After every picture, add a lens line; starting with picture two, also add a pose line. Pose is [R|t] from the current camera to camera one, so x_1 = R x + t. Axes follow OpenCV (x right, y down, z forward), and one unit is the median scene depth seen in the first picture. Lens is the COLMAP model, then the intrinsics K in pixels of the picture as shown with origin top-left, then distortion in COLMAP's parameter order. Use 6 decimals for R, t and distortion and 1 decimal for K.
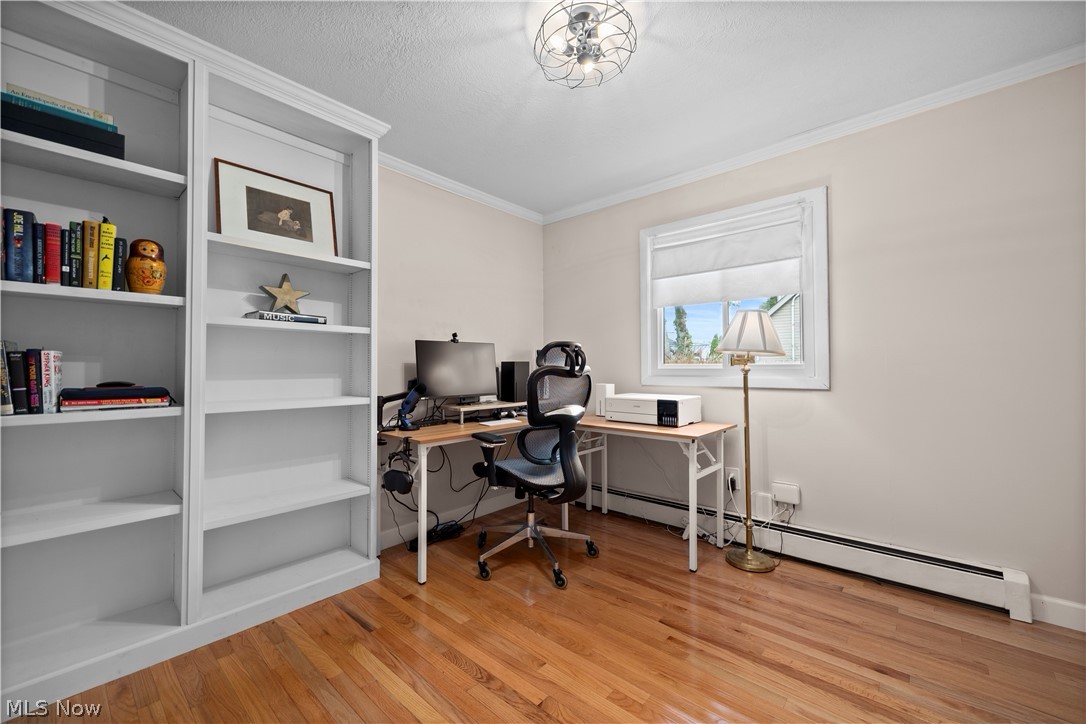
lens RADIAL K [[435.8, 0, 542.8], [0, 435.8, 357.8], [0, 0, 1]] dist [0.002993, -0.000057]
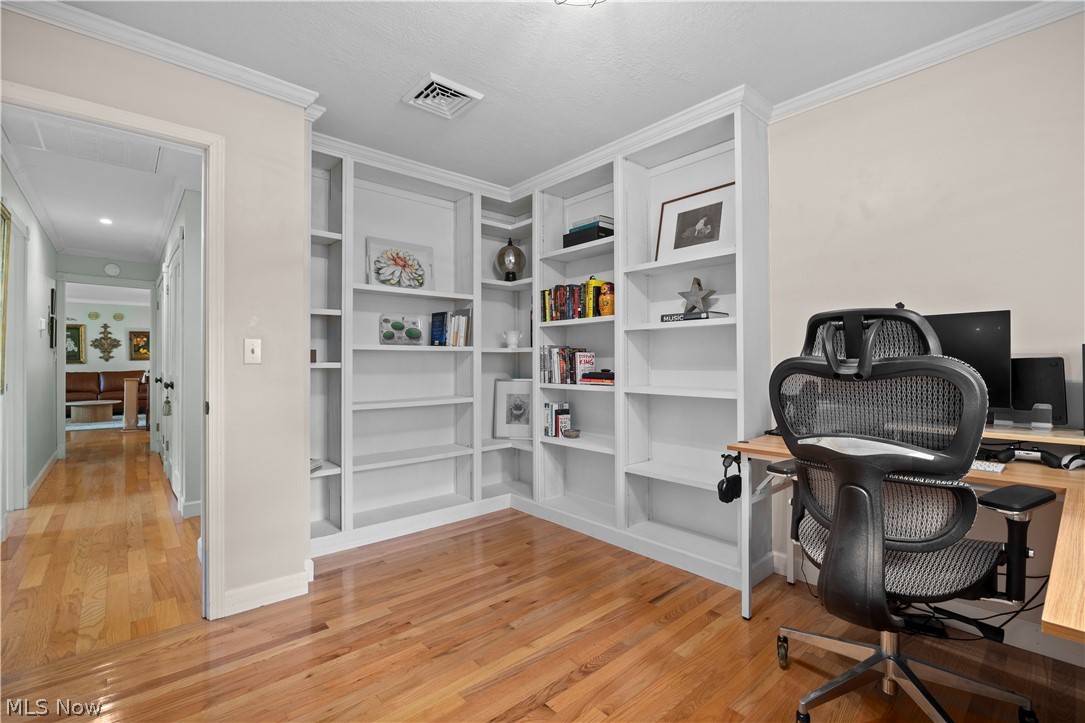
lens RADIAL K [[482.4, 0, 543.0], [0, 482.4, 358.3], [0, 0, 1]] dist [-0.012407, 0.000281]
pose [[-0.124211, -0.003868, -0.992248, 0.919535], [0.029626, 0.999532, -0.007605, 0.018985], [0.991813, -0.030341, -0.124039, 0.993453]]
